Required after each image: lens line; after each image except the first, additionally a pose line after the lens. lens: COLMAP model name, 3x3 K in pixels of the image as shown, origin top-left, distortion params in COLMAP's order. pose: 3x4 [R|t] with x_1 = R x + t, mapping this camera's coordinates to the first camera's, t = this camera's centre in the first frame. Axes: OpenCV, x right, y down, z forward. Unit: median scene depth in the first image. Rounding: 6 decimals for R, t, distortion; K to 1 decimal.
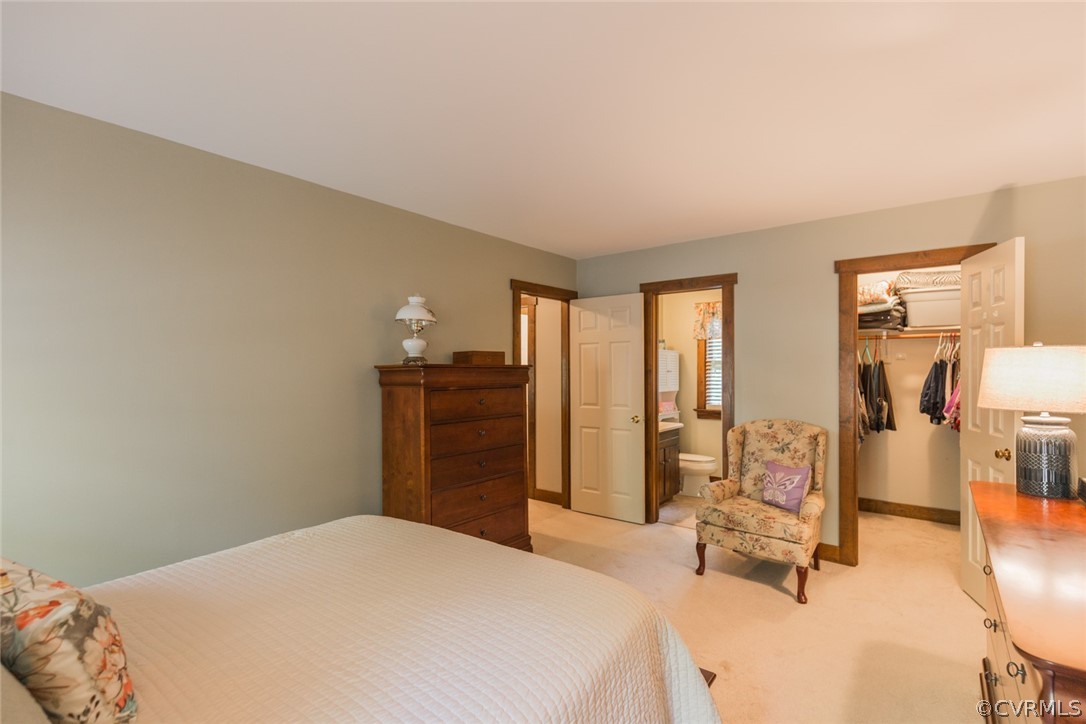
lens RADIAL K [[492.5, 0, 547.3], [0, 492.5, 363.2], [0, 0, 1]] dist [-0.002466, 0.000560]
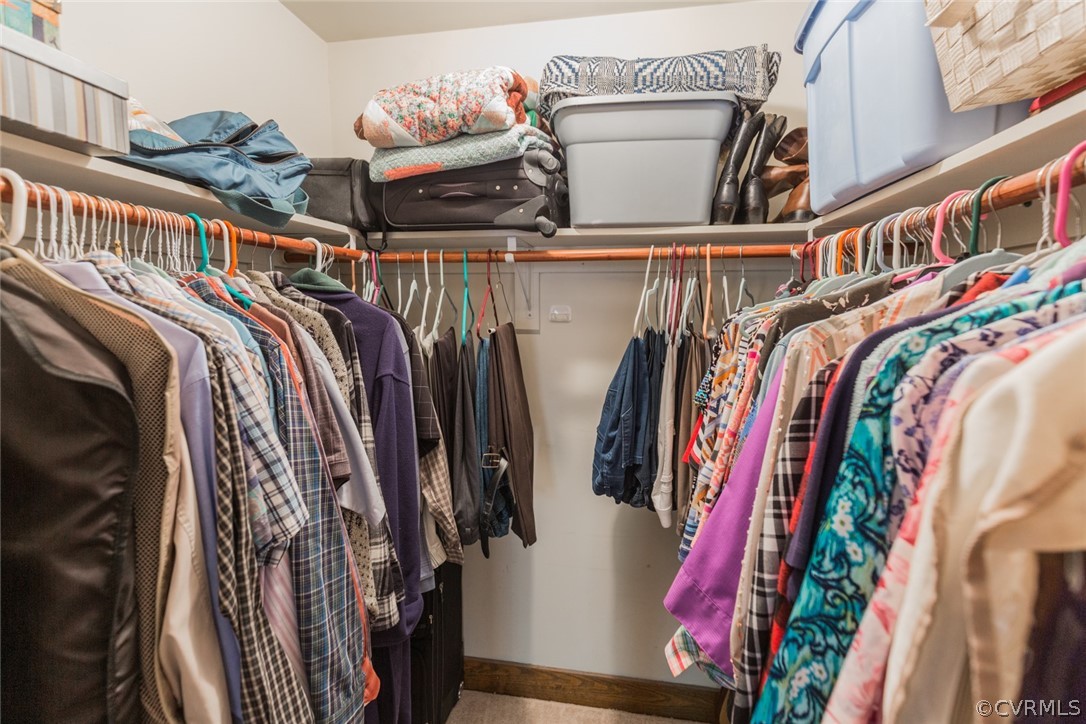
lens RADIAL K [[492.5, 0, 542.1], [0, 492.5, 356.3], [0, 0, 1]] dist [-0.002466, 0.000560]
pose [[0.877888, -0.043726, 0.476866, 0.566053], [-0.007939, 0.994357, 0.105792, -0.022654], [-0.478801, -0.096659, 0.872586, 0.726657]]
